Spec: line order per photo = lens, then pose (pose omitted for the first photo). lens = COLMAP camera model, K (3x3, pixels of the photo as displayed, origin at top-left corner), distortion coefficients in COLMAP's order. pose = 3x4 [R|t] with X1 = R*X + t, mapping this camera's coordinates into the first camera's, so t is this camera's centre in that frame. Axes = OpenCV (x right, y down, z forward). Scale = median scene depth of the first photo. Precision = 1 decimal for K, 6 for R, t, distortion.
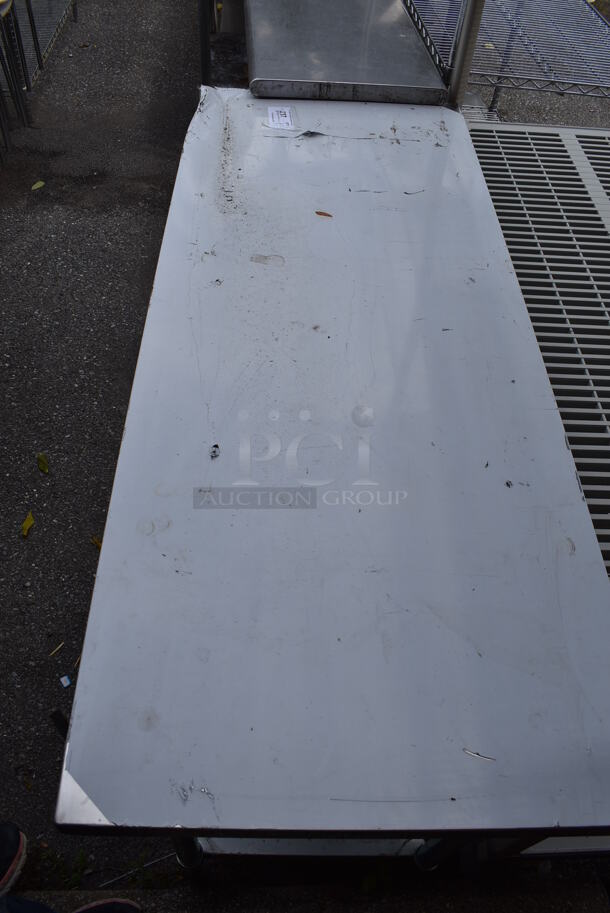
lens RADIAL K [[709.7, 0, 305.0], [0, 709.7, 456.5], [0, 0, 1]] dist [-0.091395, 0.009605]
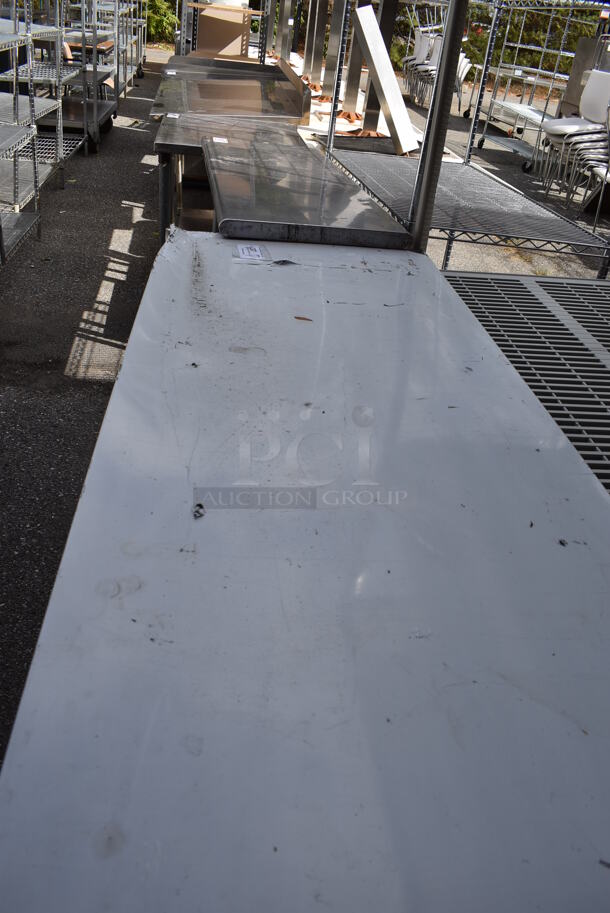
lens RADIAL K [[709.7, 0, 305.0], [0, 709.7, 456.5], [0, 0, 1]] dist [-0.091395, 0.009605]
pose [[0.996552, -0.011018, 0.082241, -0.046840], [0.036807, 0.946994, -0.319135, 0.122952], [-0.074366, 0.321061, 0.944134, 0.144033]]
